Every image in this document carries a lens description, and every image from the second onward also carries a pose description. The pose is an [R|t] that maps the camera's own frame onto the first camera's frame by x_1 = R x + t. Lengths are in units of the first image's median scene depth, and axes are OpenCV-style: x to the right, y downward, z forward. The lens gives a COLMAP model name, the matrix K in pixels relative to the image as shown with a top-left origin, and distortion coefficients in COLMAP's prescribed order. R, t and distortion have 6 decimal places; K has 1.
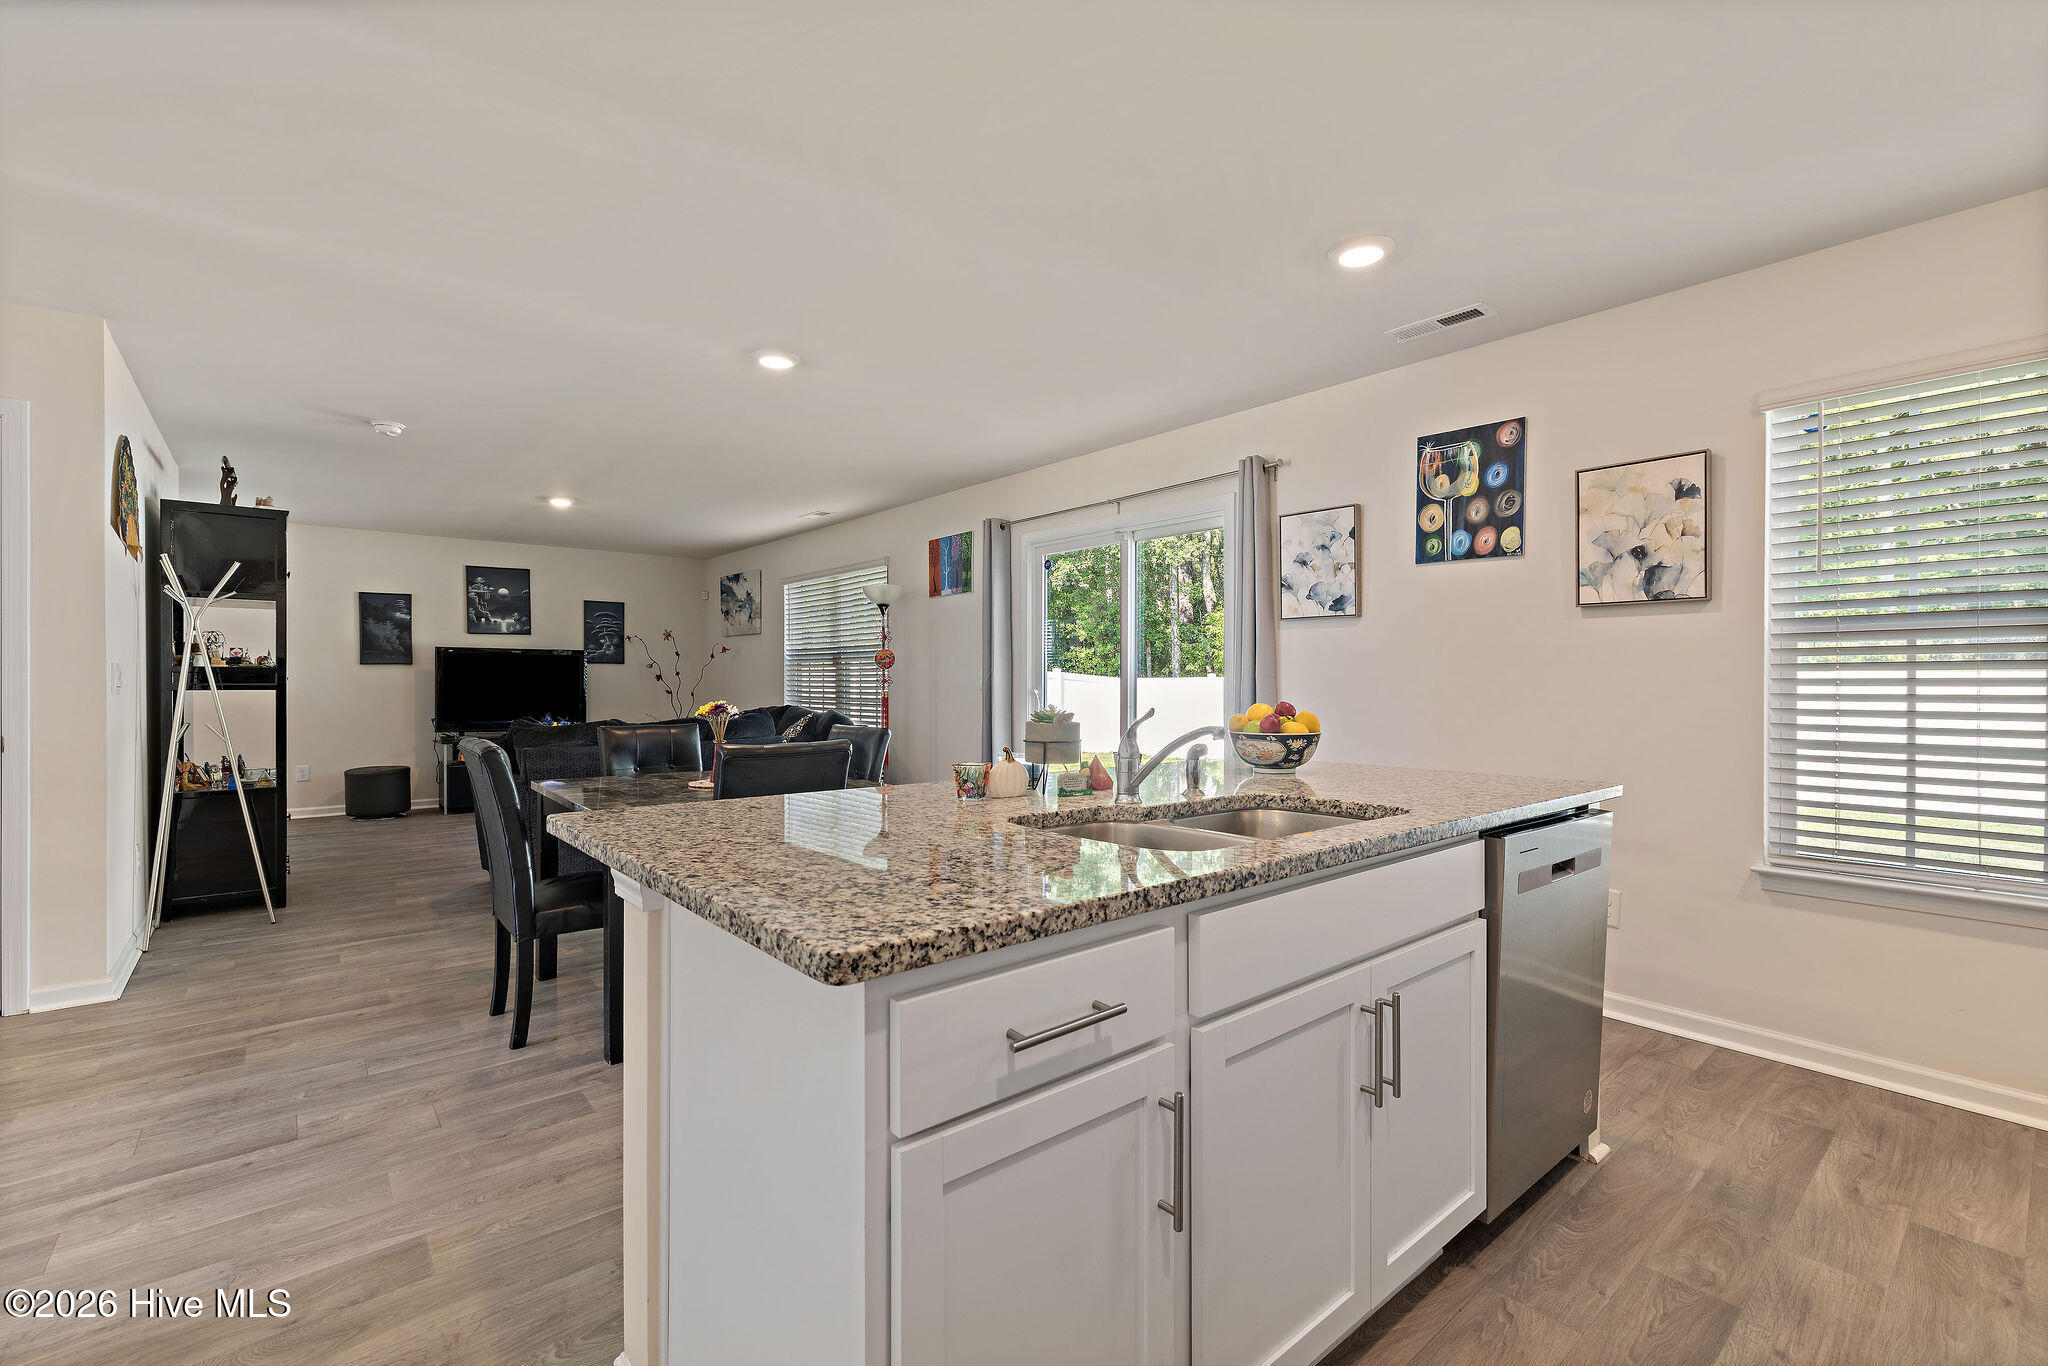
lens RADIAL K [[872.6, 0, 1026.5], [0, 872.6, 683.3], [0, 0, 1]] dist [0.002016, -0.000884]
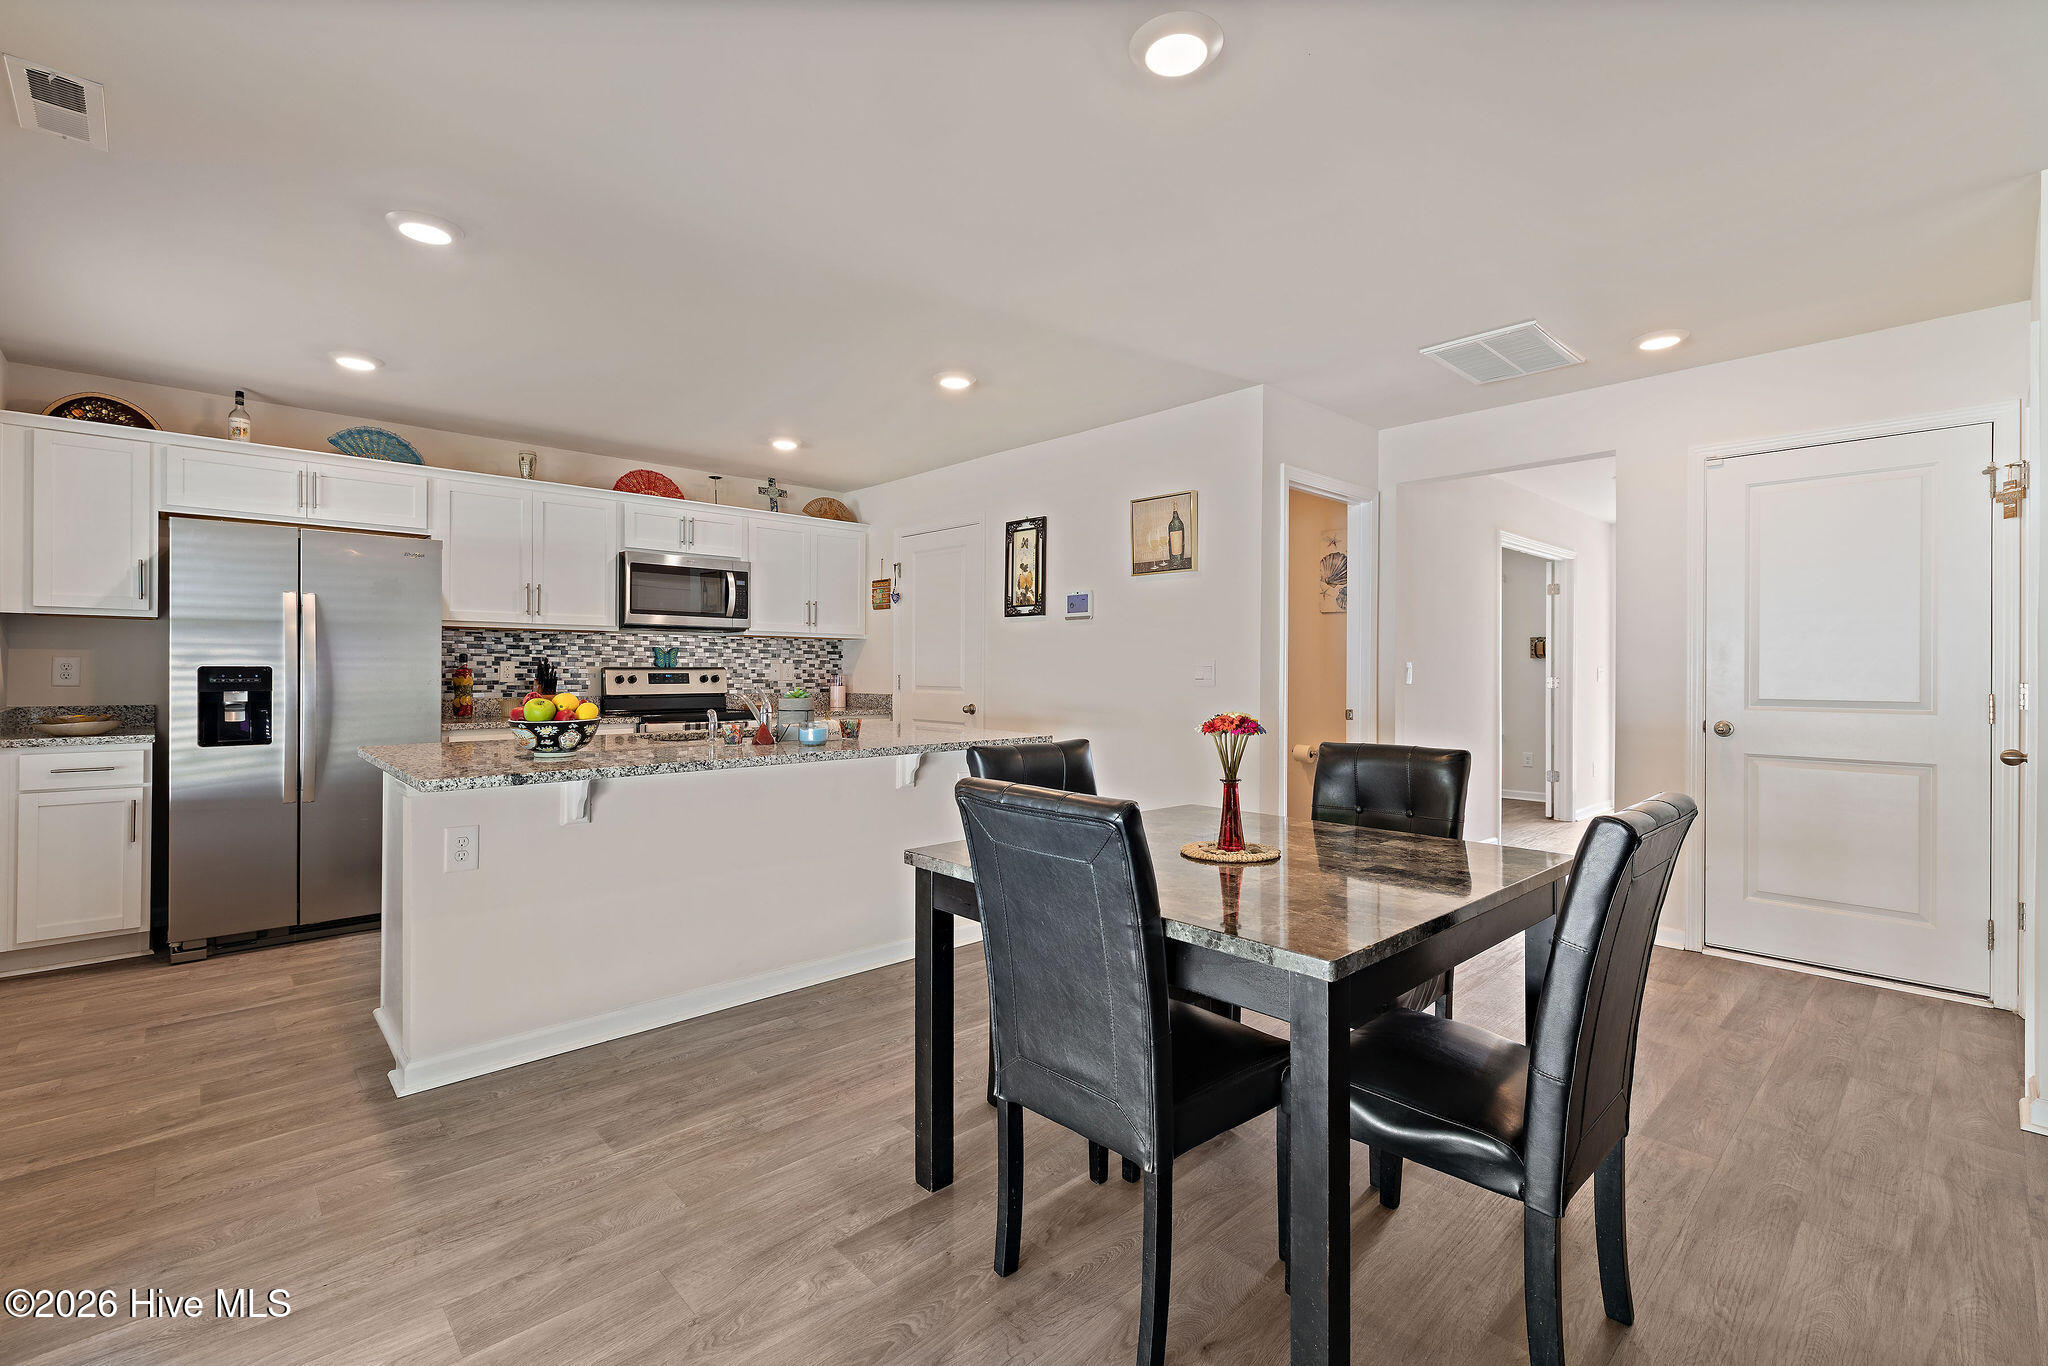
lens RADIAL K [[872.6, 0, 1029.3], [0, 872.6, 672.1], [0, 0, 1]] dist [0.002016, -0.000884]
pose [[-0.999110, -0.004417, -0.041960, -0.145059], [-0.004677, 0.999970, 0.006098, -0.007324], [0.041932, 0.006289, -0.999101, 1.146331]]
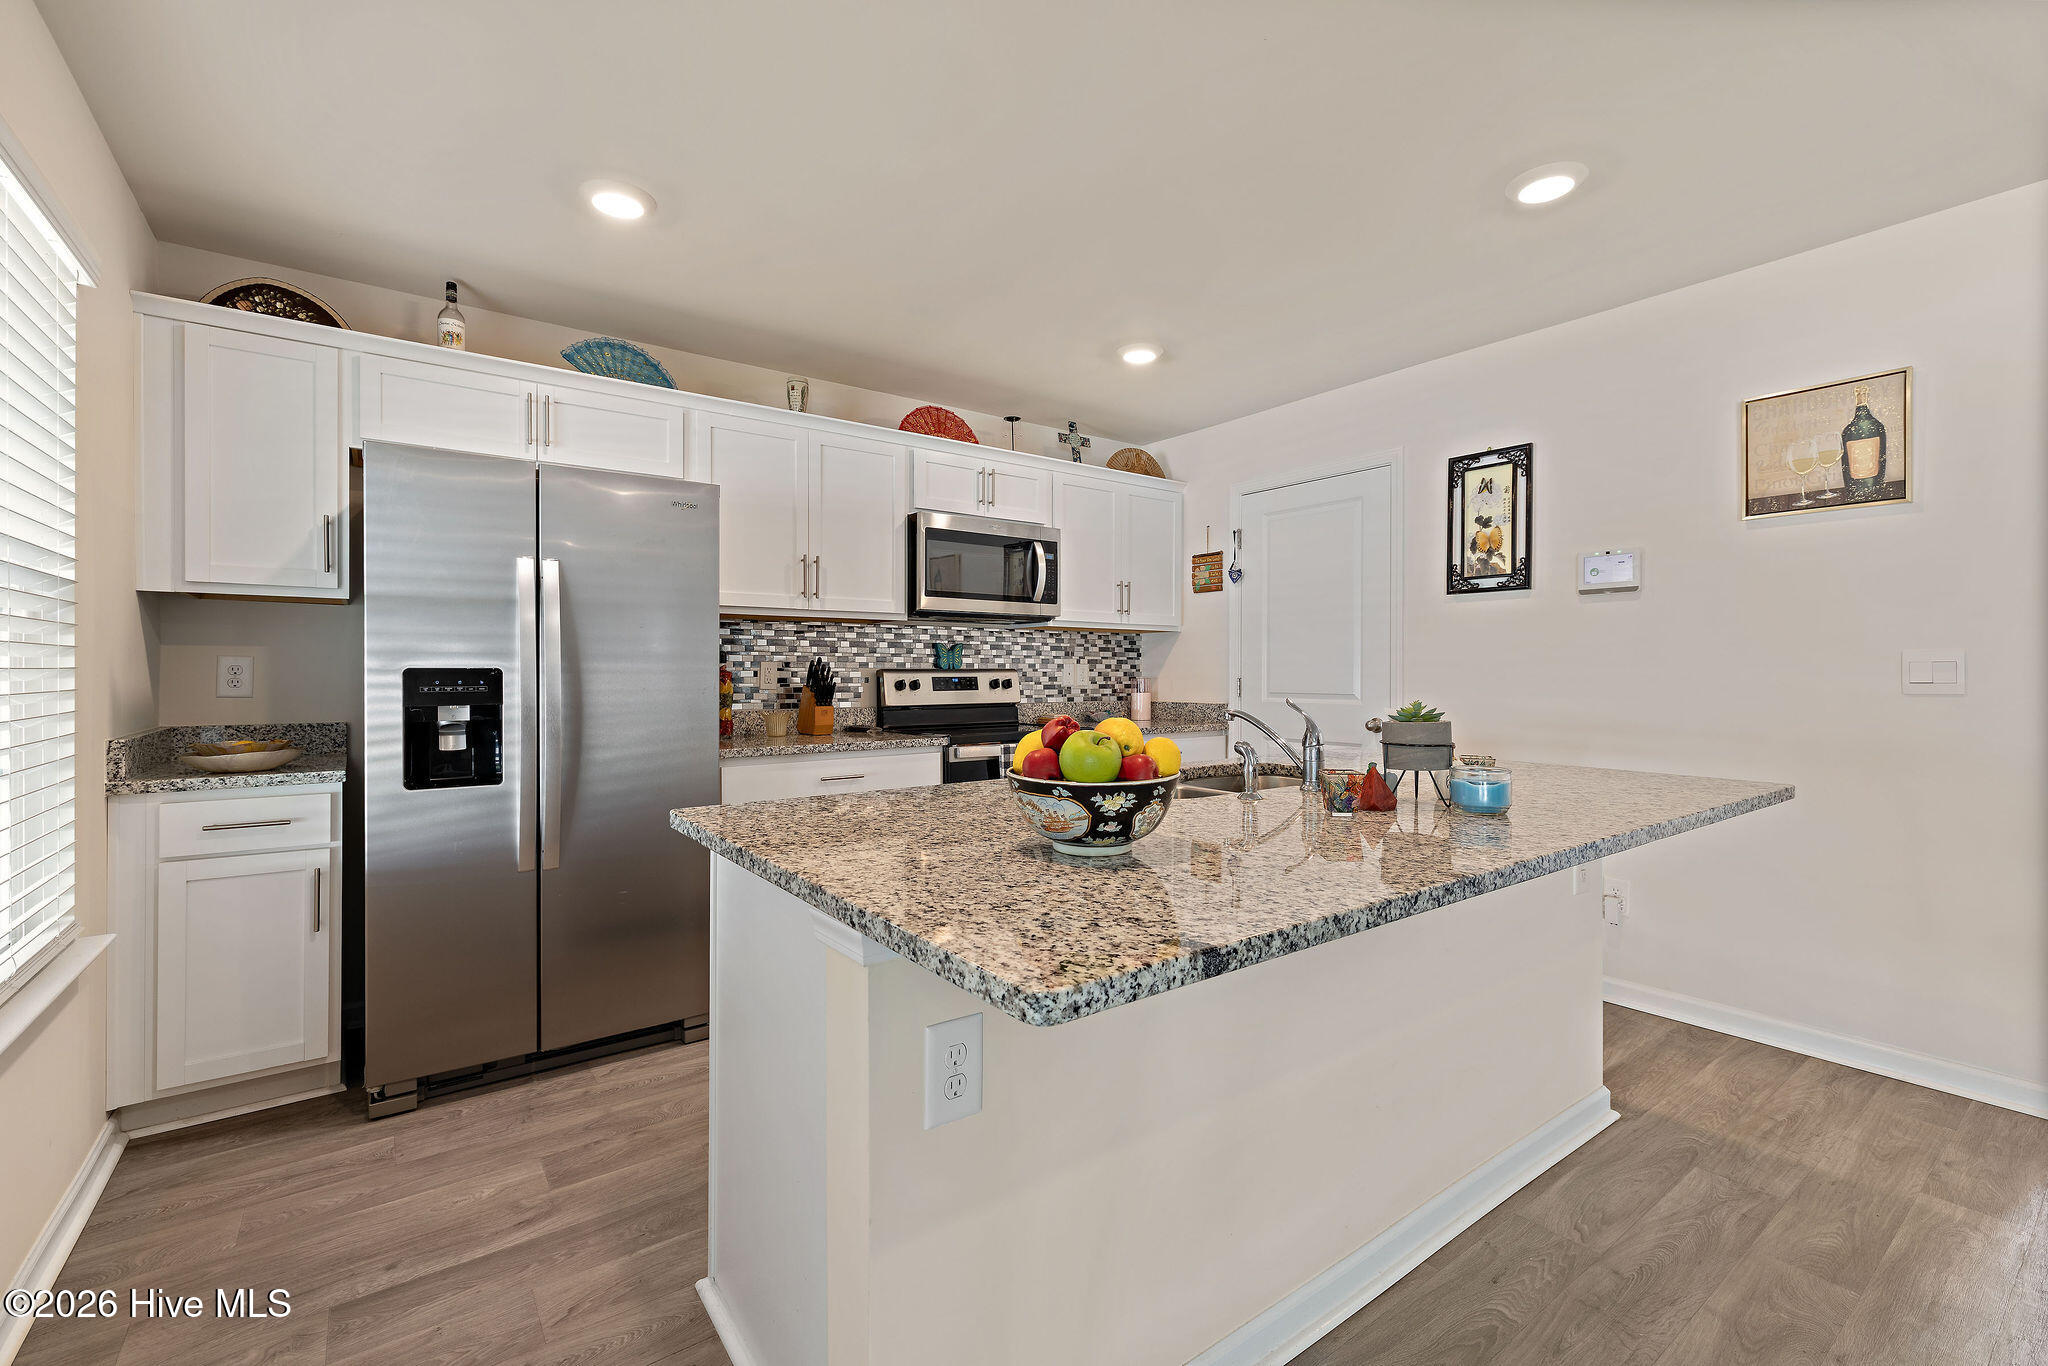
lens RADIAL K [[872.6, 0, 1034.6], [0, 872.6, 676.9], [0, 0, 1]] dist [0.002016, -0.000884]
pose [[-0.996866, -0.001524, 0.079098, 0.147333], [-0.000884, 0.999967, 0.008127, -0.003654], [-0.079108, 0.008032, -0.996834, 0.825286]]
